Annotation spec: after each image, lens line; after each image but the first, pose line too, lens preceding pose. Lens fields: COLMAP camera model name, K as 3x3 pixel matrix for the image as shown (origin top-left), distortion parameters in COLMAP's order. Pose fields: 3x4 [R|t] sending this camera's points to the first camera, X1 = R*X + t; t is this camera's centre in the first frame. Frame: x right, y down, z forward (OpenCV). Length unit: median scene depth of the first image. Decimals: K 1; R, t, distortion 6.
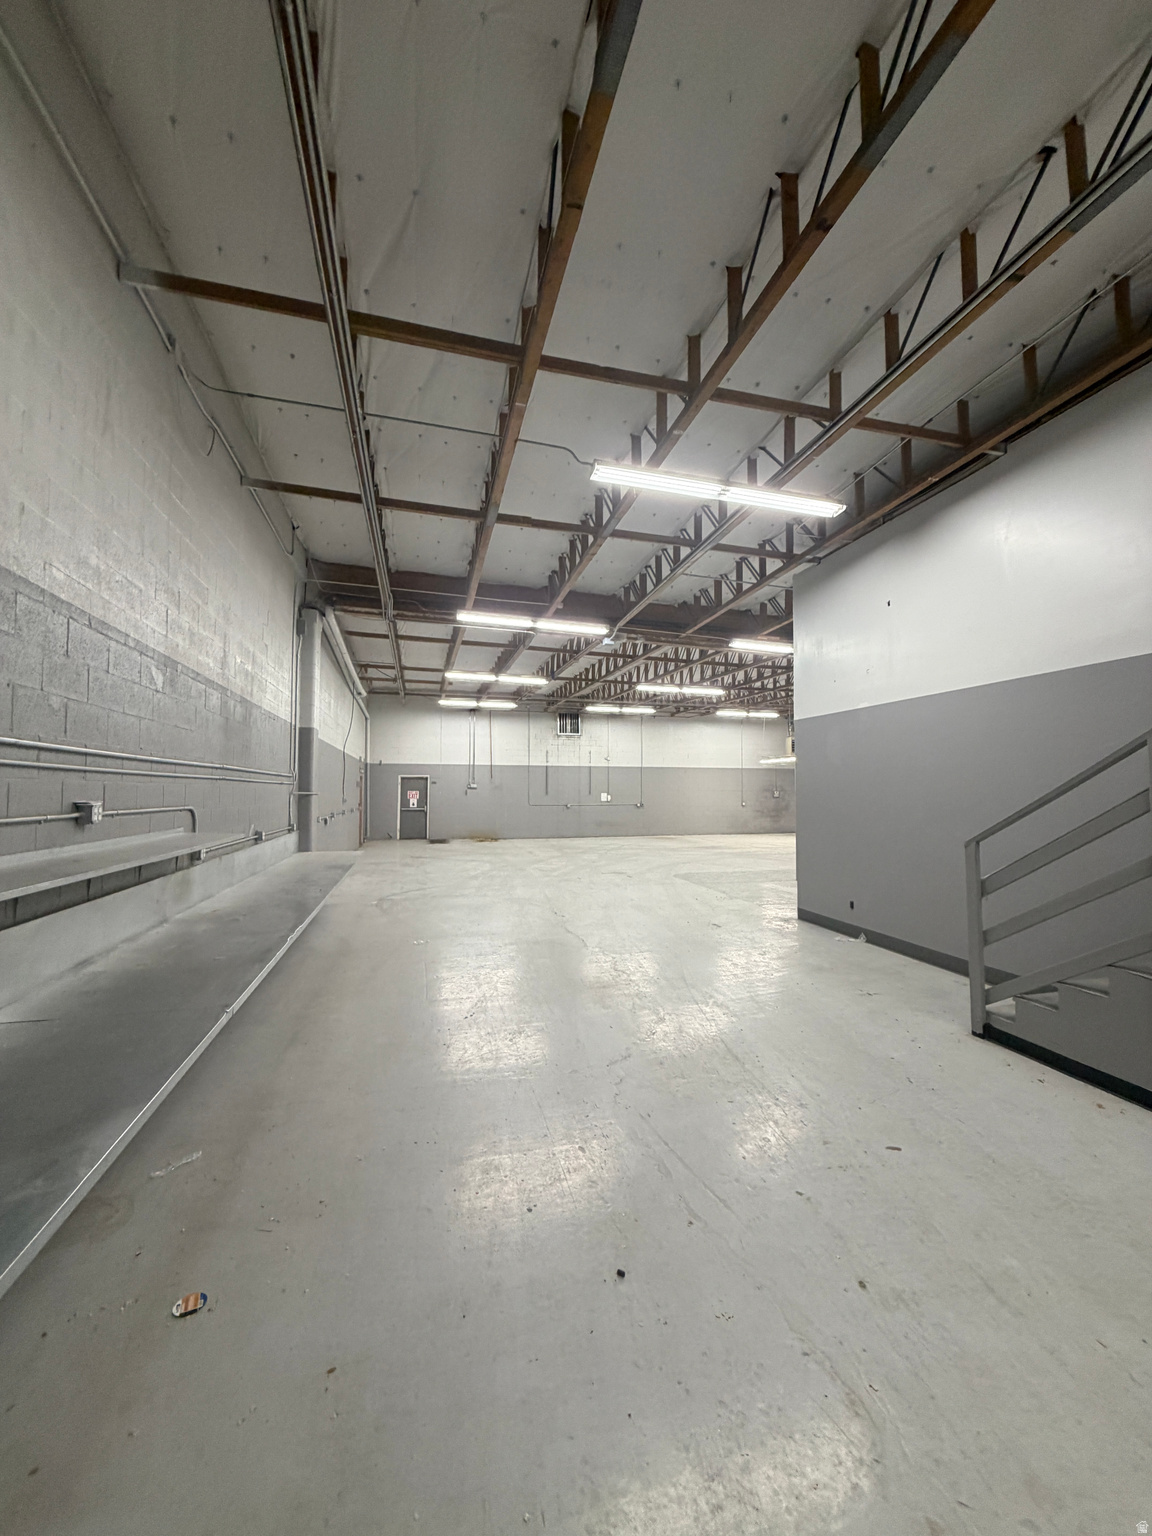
lens RADIAL K [[609.4, 0, 581.7], [0, 609.4, 764.6], [0, 0, 1]] dist [-0.002619, 0.000875]
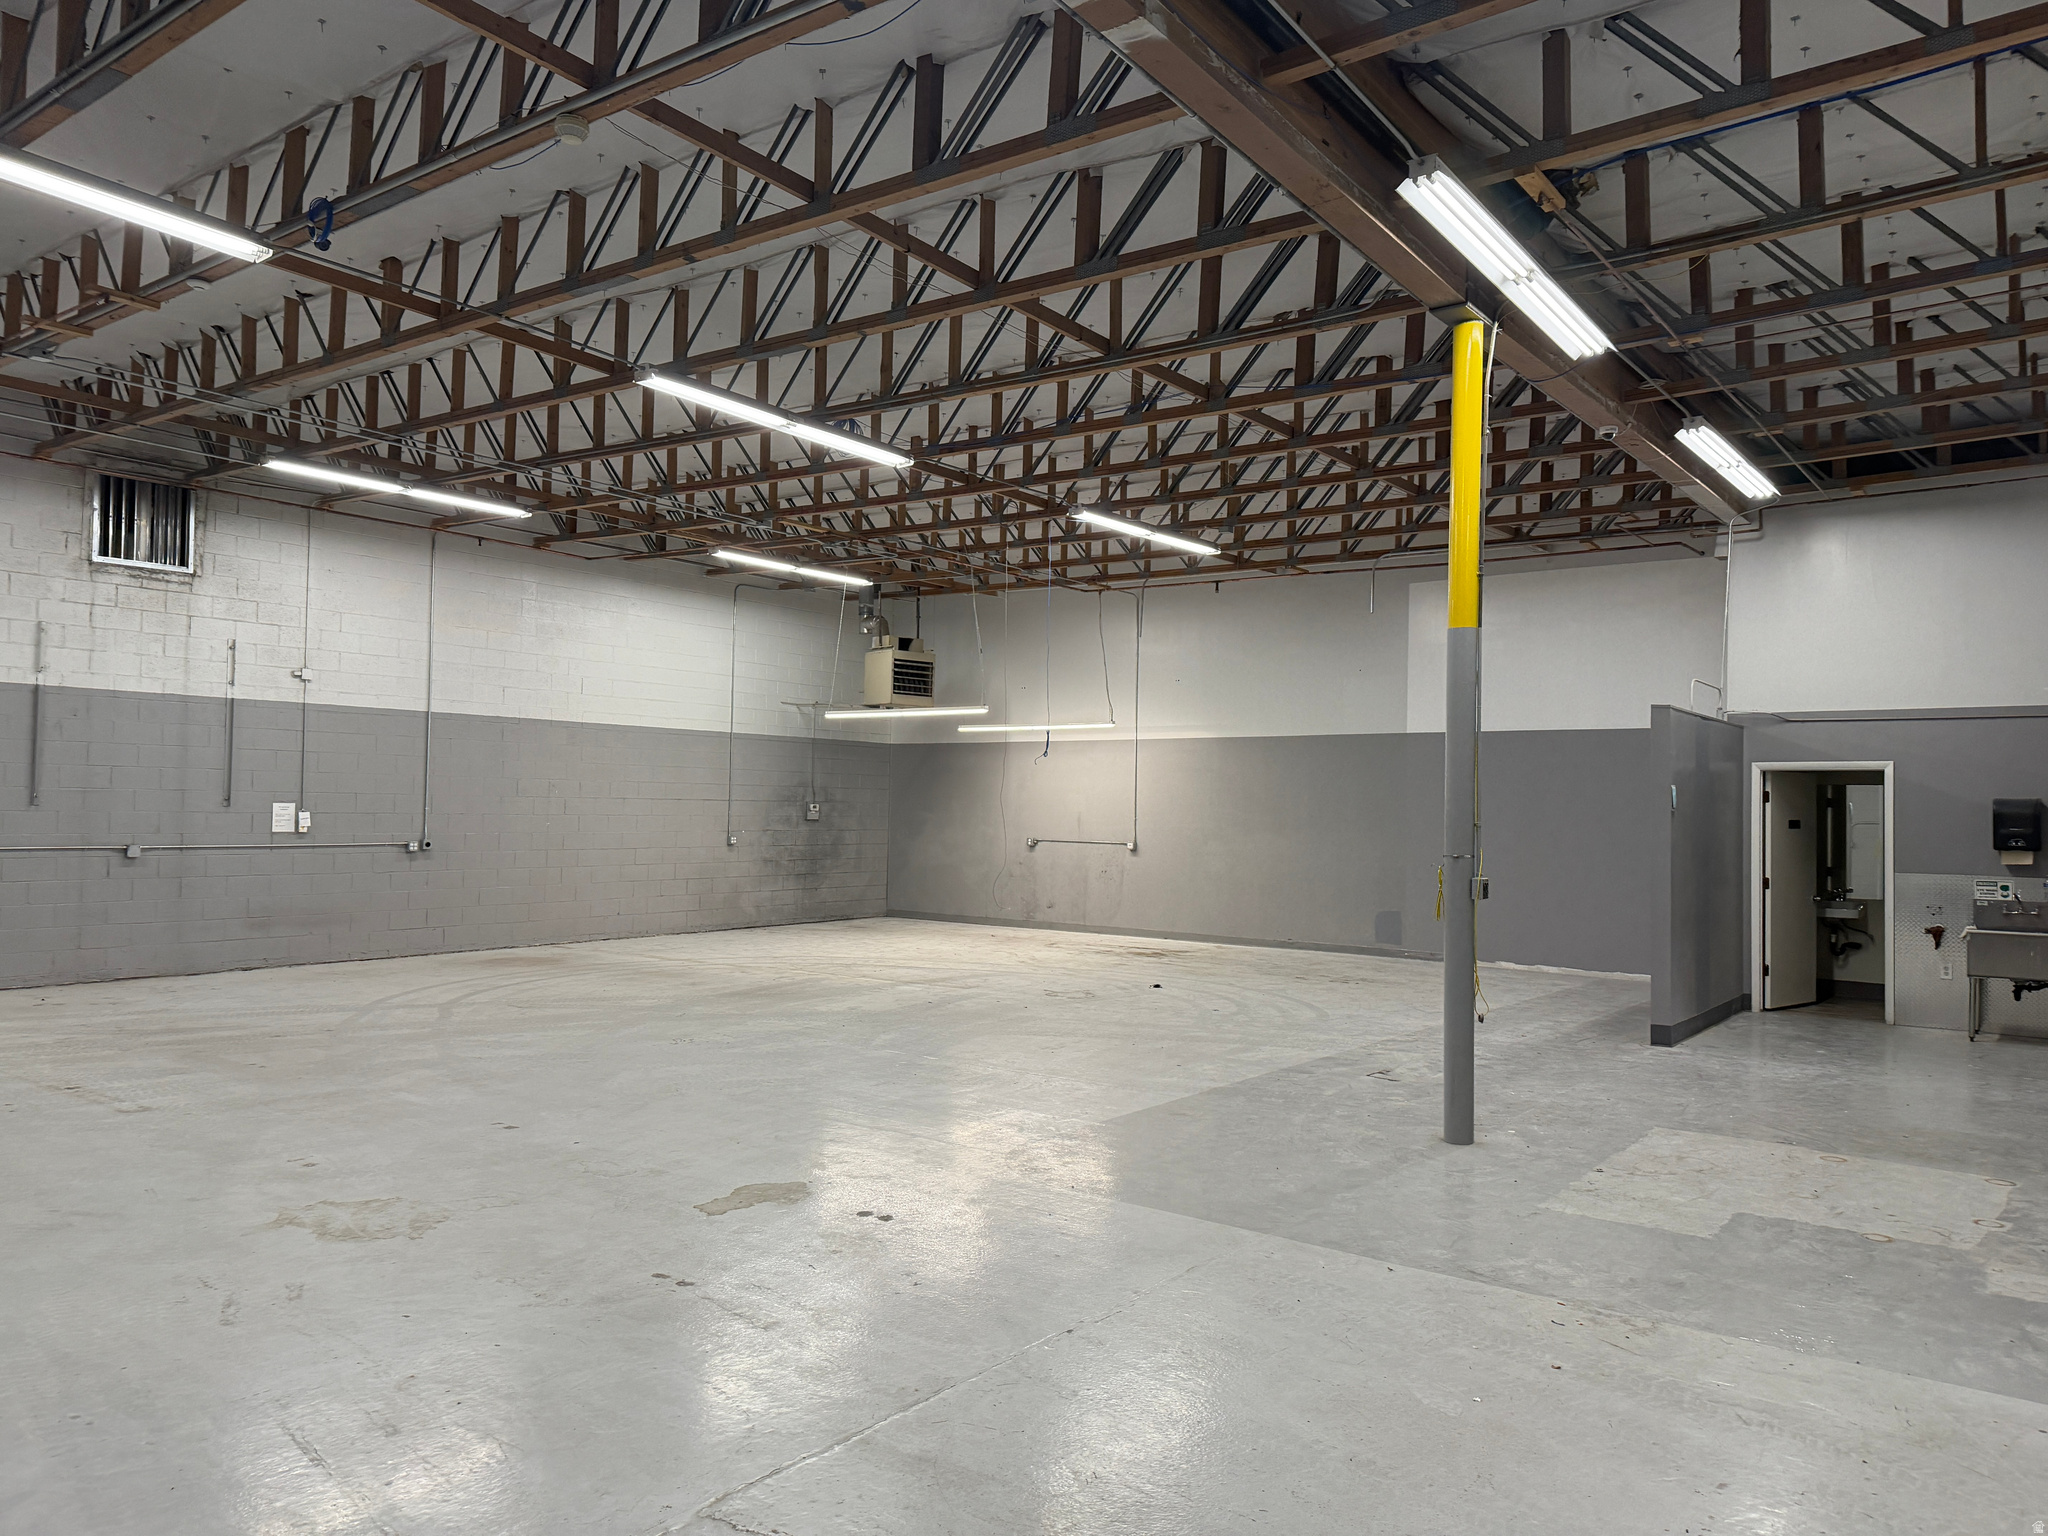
lens RADIAL K [[1421.1, 0, 1024.0], [0, 1421.1, 768.0], [0, 0, 1]] dist [0.091815, -0.135932]
pose [[0.791219, 0.030083, 0.610792, -0.095678], [-0.044110, 0.998995, 0.007937, 0.012999], [-0.609940, -0.033222, 0.791751, 0.310599]]
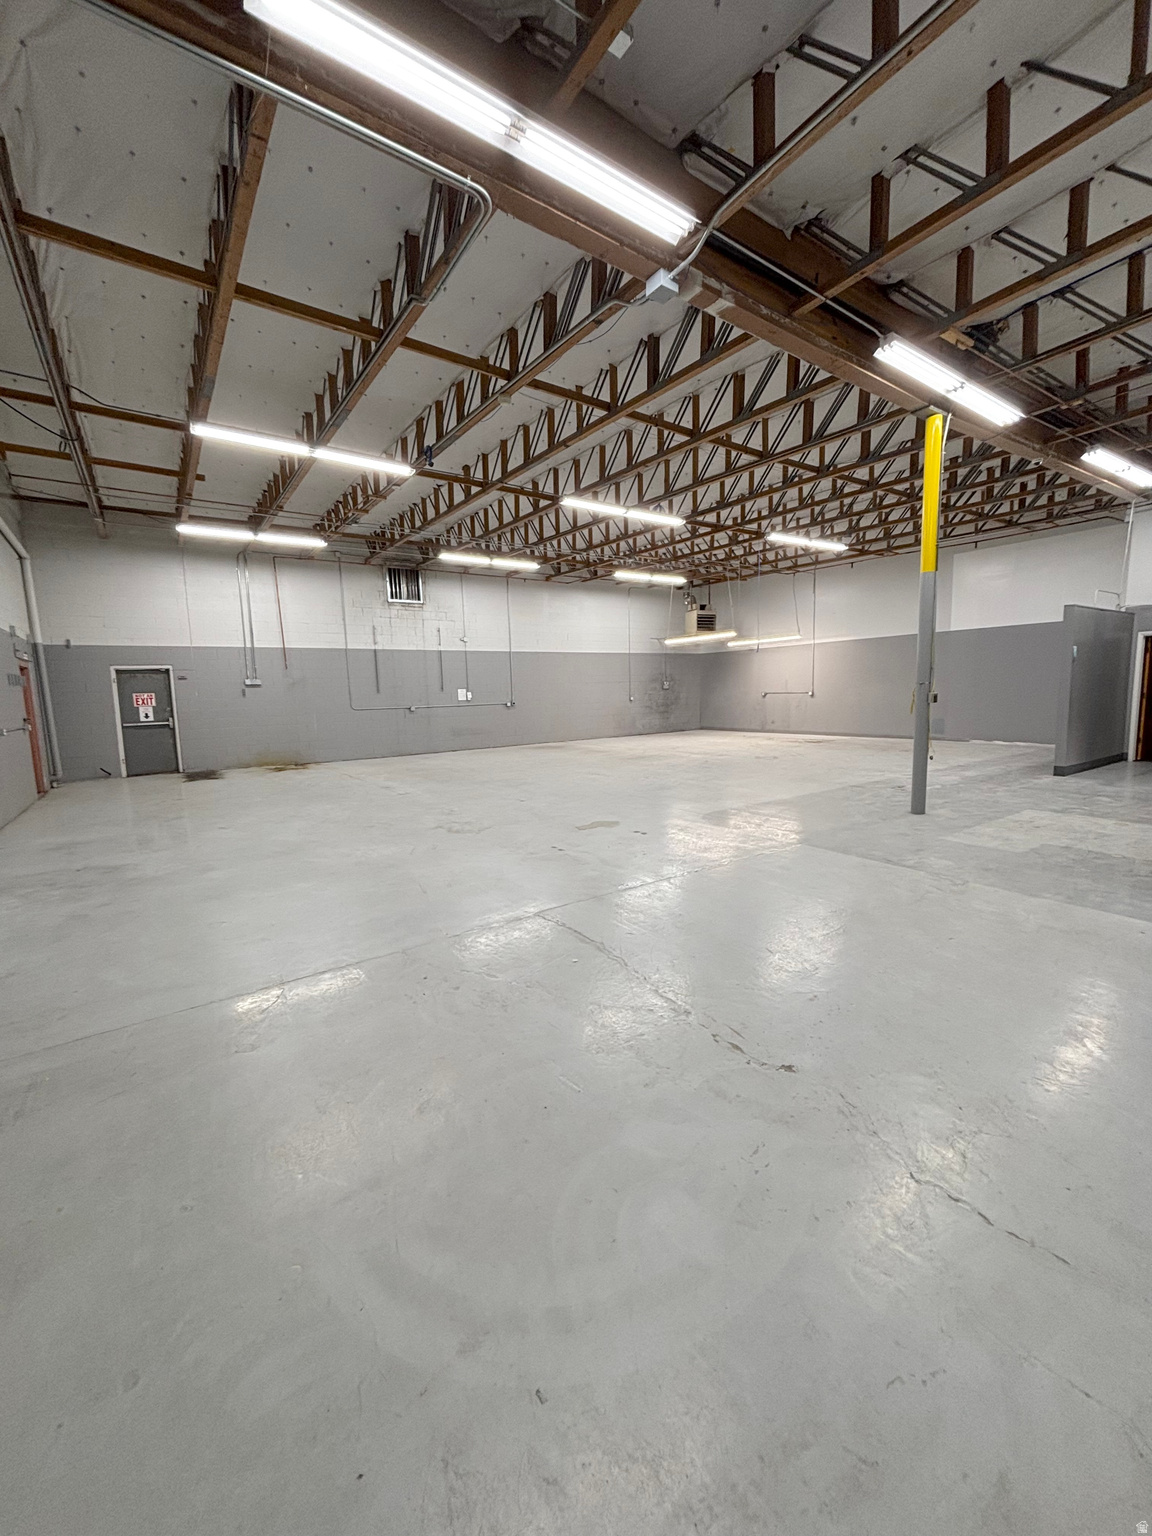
lens RADIAL K [[616.8, 0, 578.2], [0, 616.8, 765.9], [0, 0, 1]] dist [0.001100, 0.000120]
pose [[0.942232, -0.068310, 0.327920, -0.077973], [0.013336, 0.985858, 0.167049, 0.017796], [-0.334694, -0.153026, 0.929819, 0.283425]]
